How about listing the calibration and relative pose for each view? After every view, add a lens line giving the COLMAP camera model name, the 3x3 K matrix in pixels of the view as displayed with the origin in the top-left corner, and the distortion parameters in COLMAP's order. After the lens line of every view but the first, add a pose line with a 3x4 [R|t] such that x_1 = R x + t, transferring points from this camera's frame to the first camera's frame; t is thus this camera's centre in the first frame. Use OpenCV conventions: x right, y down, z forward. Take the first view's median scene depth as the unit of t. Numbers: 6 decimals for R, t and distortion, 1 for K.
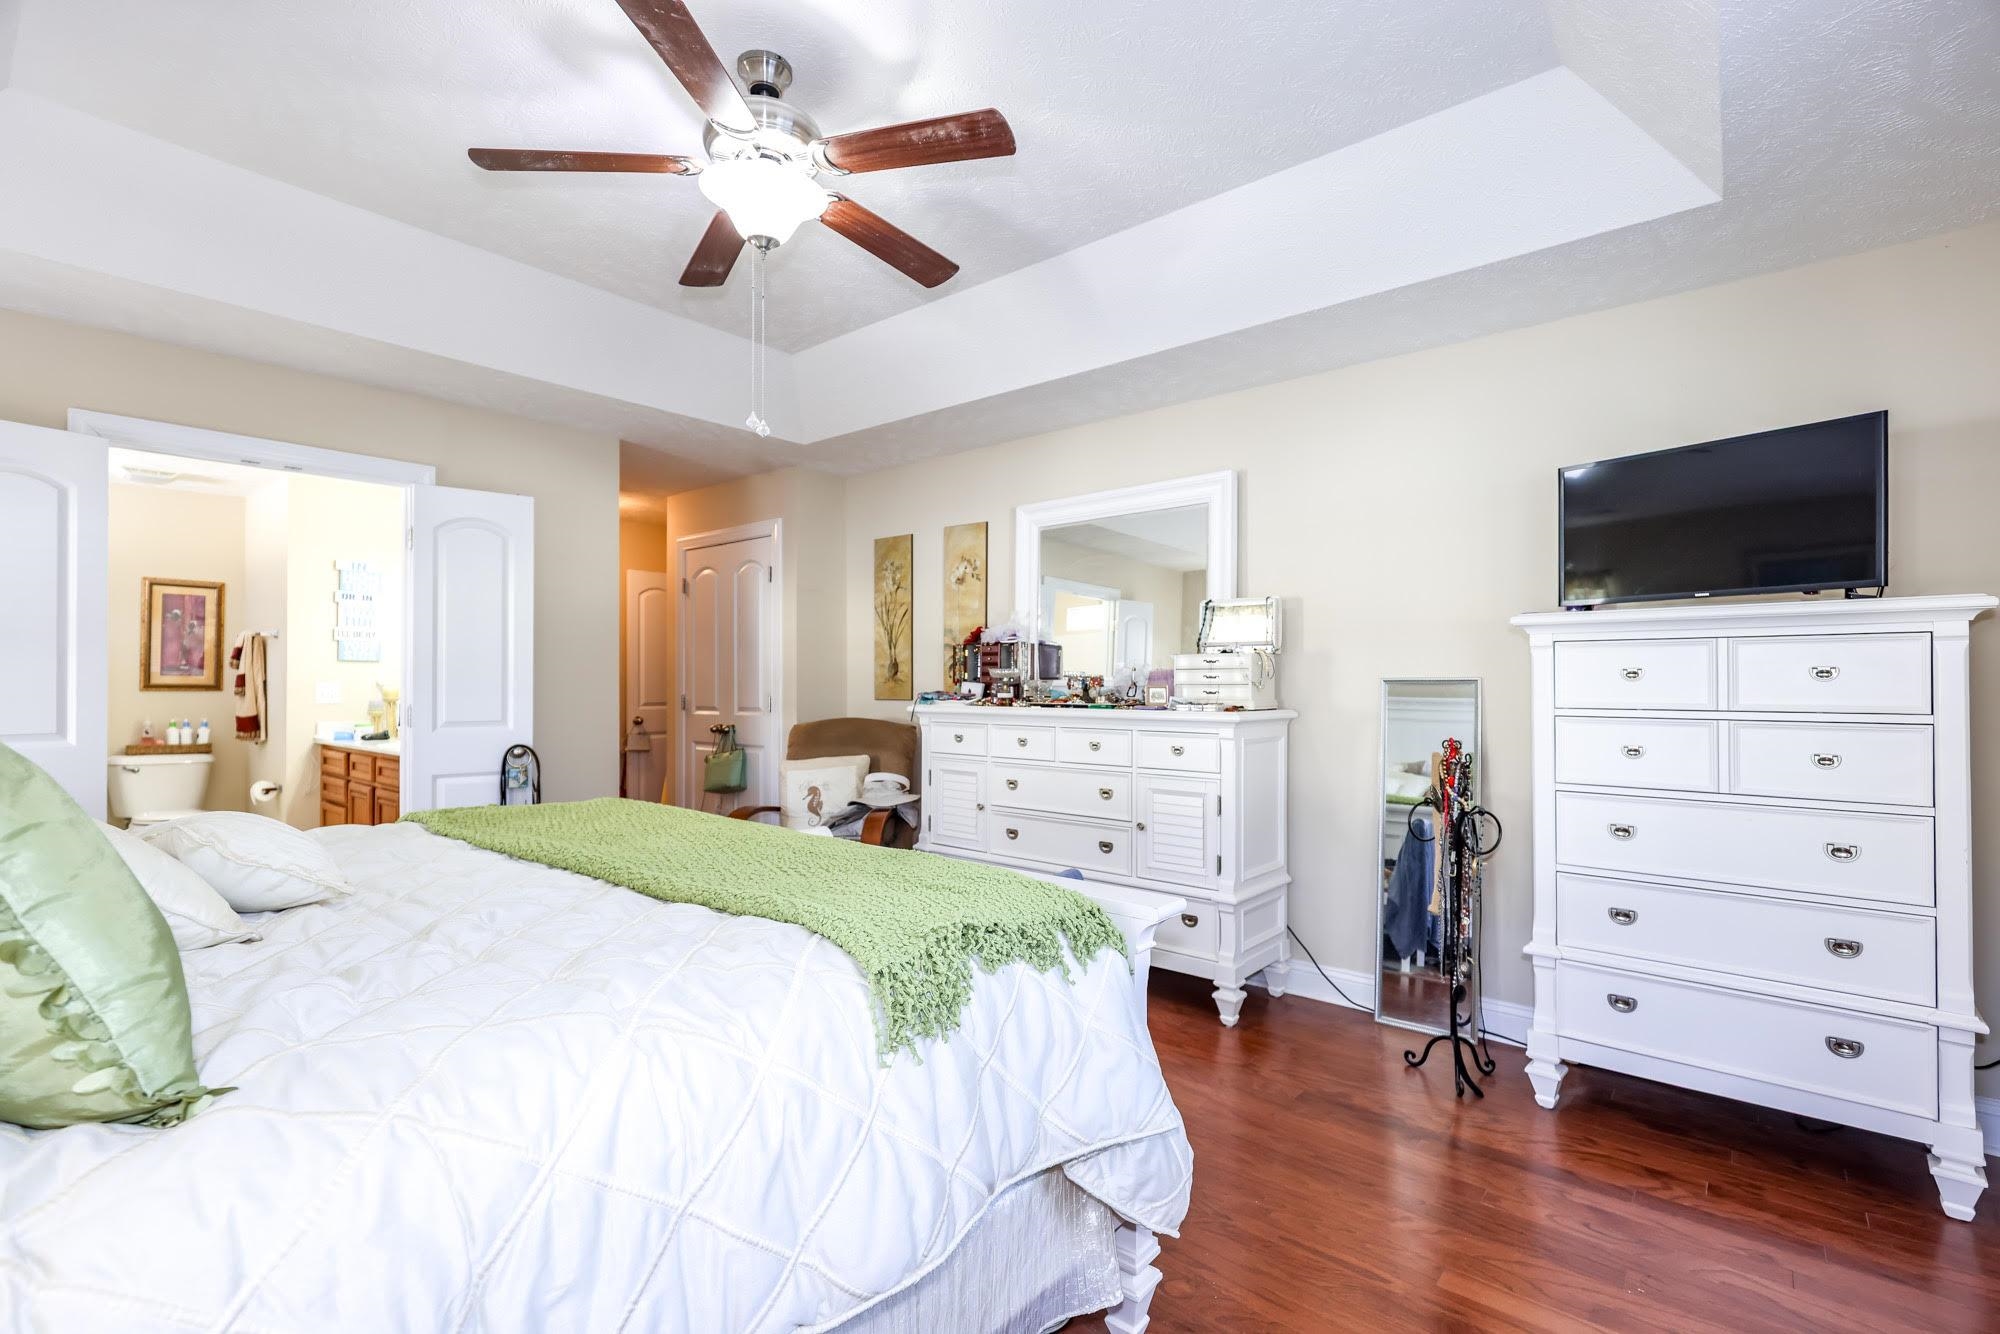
lens RADIAL K [[922.7, 0, 1006.7], [0, 922.7, 673.5], [0, 0, 1]] dist [-0.000563, 0.000416]
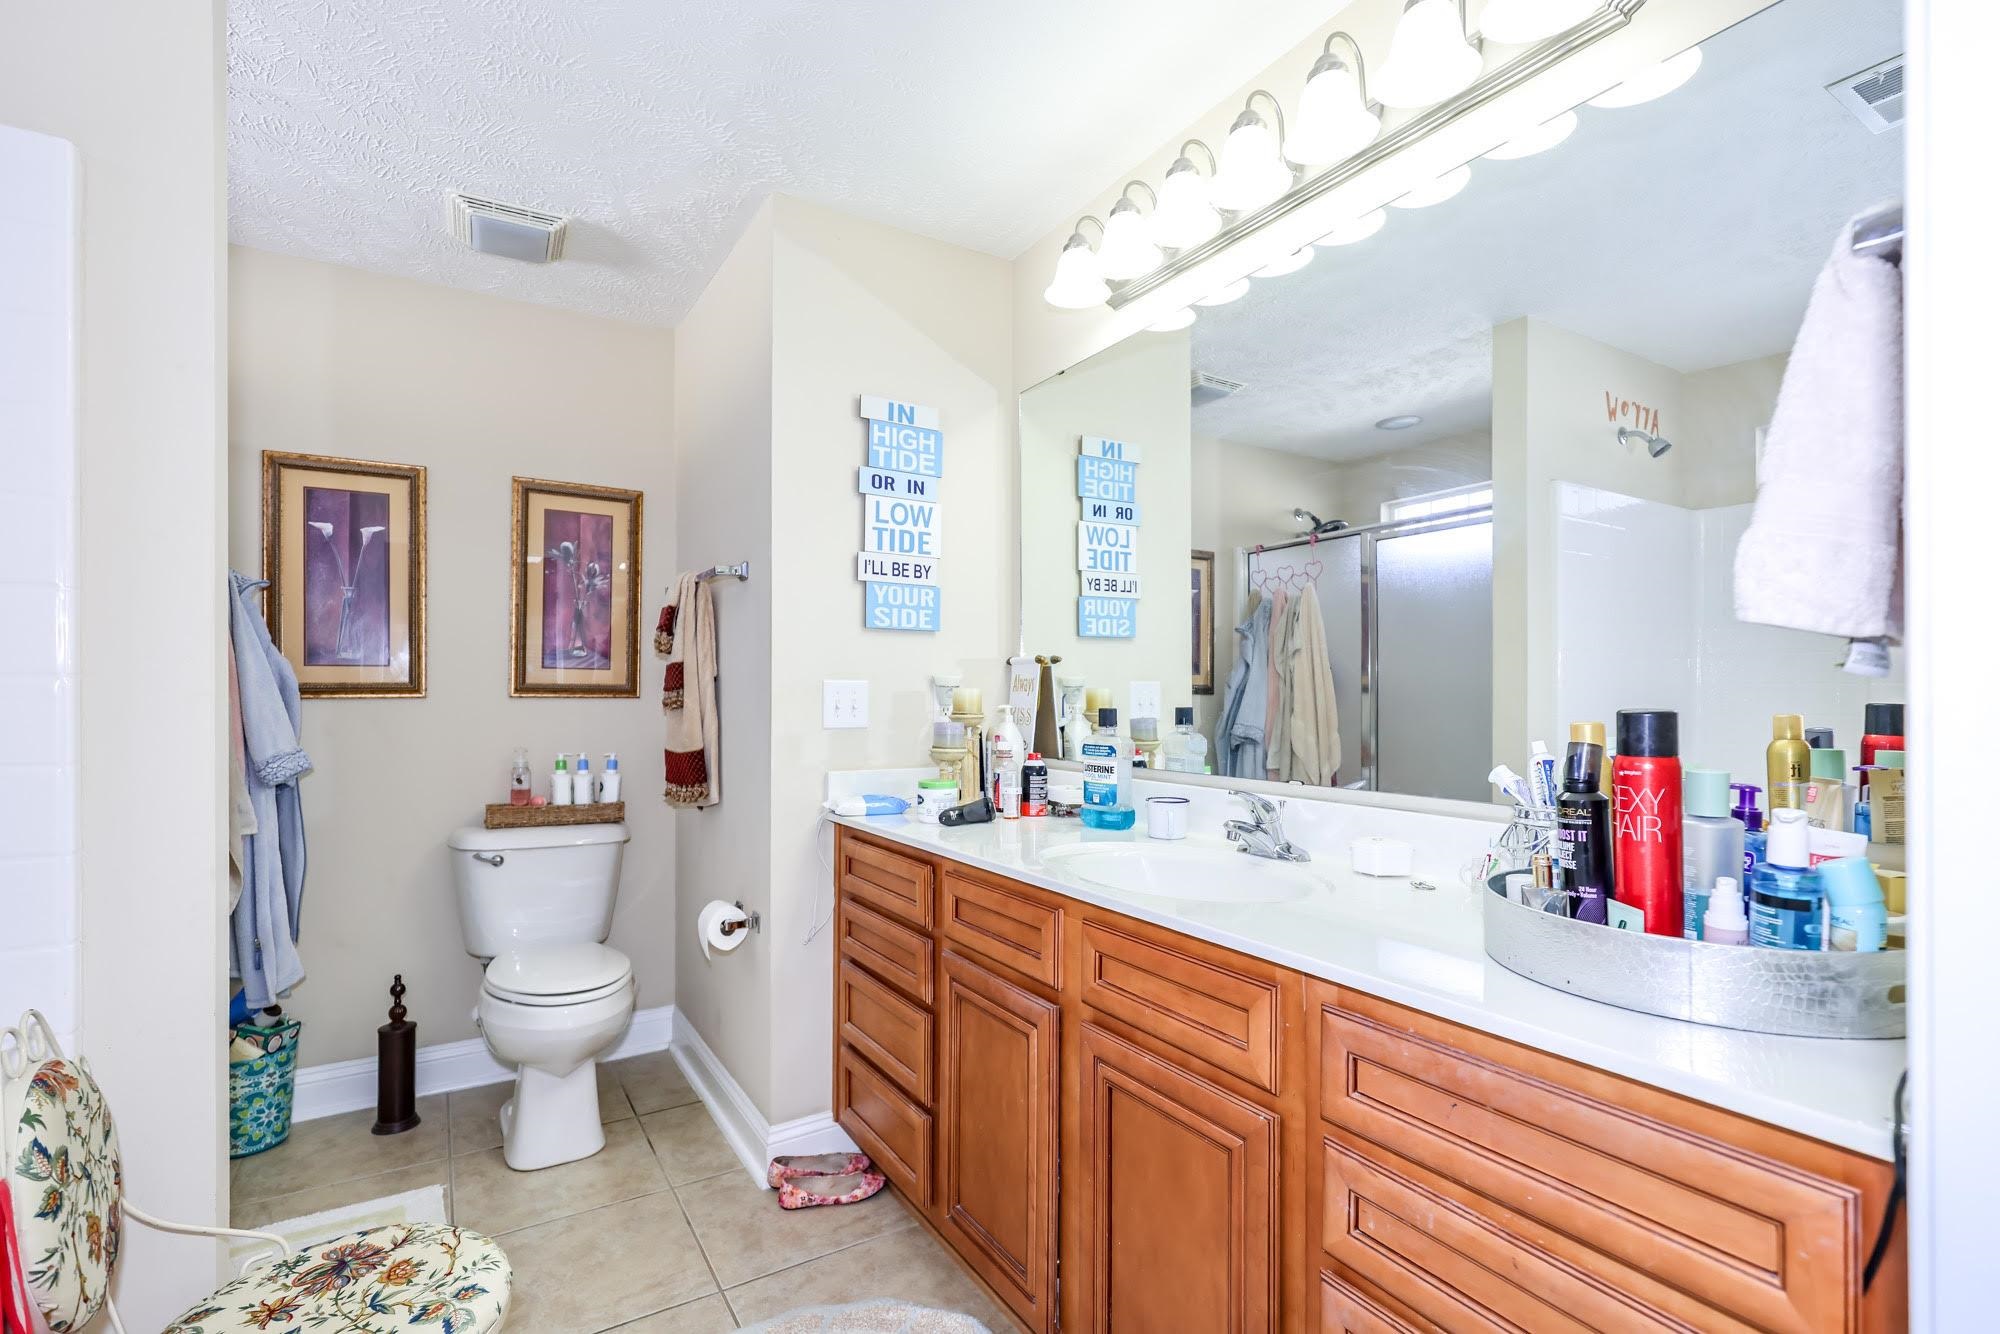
lens RADIAL K [[922.7, 0, 996.1], [0, 922.7, 678.0], [0, 0, 1]] dist [-0.000563, 0.000416]
pose [[0.949506, -0.005919, -0.313694, -0.519011], [0.005007, 0.999981, -0.003713, 0.010723], [0.313710, 0.001955, 0.949517, 0.595140]]
